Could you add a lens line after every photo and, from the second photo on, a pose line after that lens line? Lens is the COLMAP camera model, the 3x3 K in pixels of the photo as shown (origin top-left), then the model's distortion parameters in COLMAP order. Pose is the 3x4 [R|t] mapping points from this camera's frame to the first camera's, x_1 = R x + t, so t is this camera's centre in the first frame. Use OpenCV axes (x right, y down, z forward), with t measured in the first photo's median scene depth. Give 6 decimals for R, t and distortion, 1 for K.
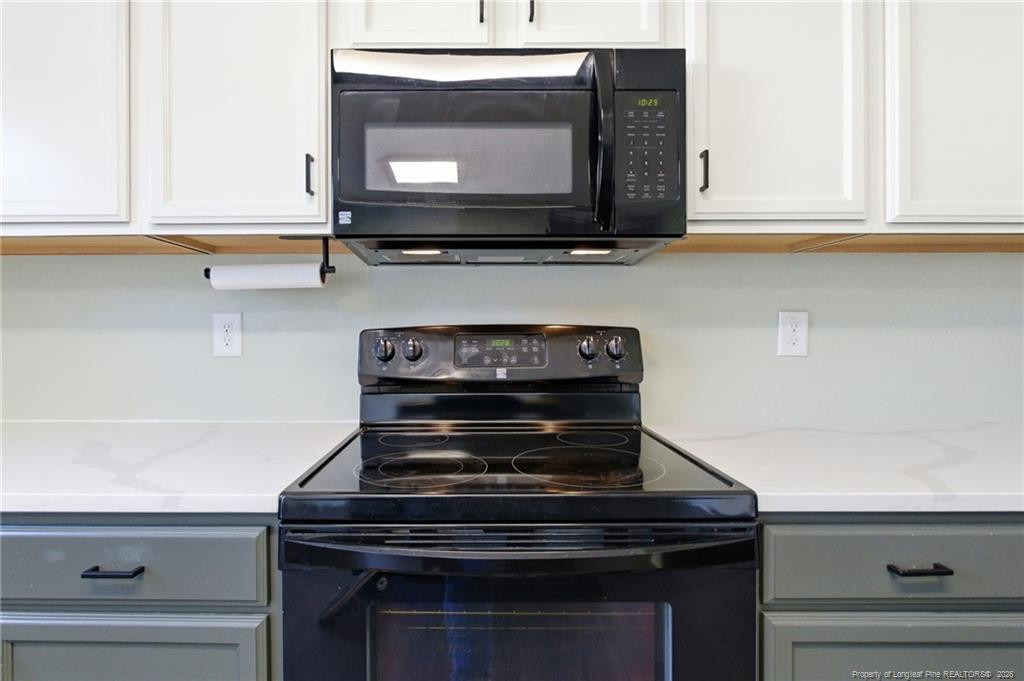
lens RADIAL K [[460.1, 0, 513.0], [0, 460.1, 333.0], [0, 0, 1]] dist [0.000945, 0.000024]
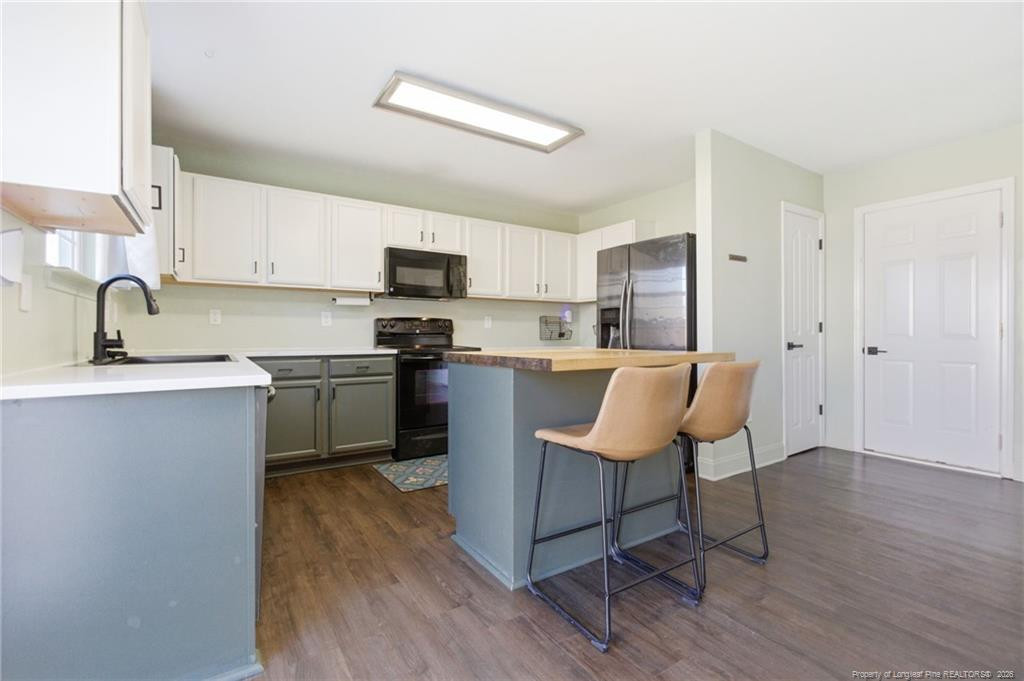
lens RADIAL K [[460.1, 0, 513.0], [0, 460.1, 333.0], [0, 0, 1]] dist [0.000945, 0.000024]
pose [[0.829319, 0.005968, 0.558744, -1.651662], [0.003309, 0.999873, -0.015591, 0.188219], [-0.558766, 0.014779, 0.829194, -2.777835]]
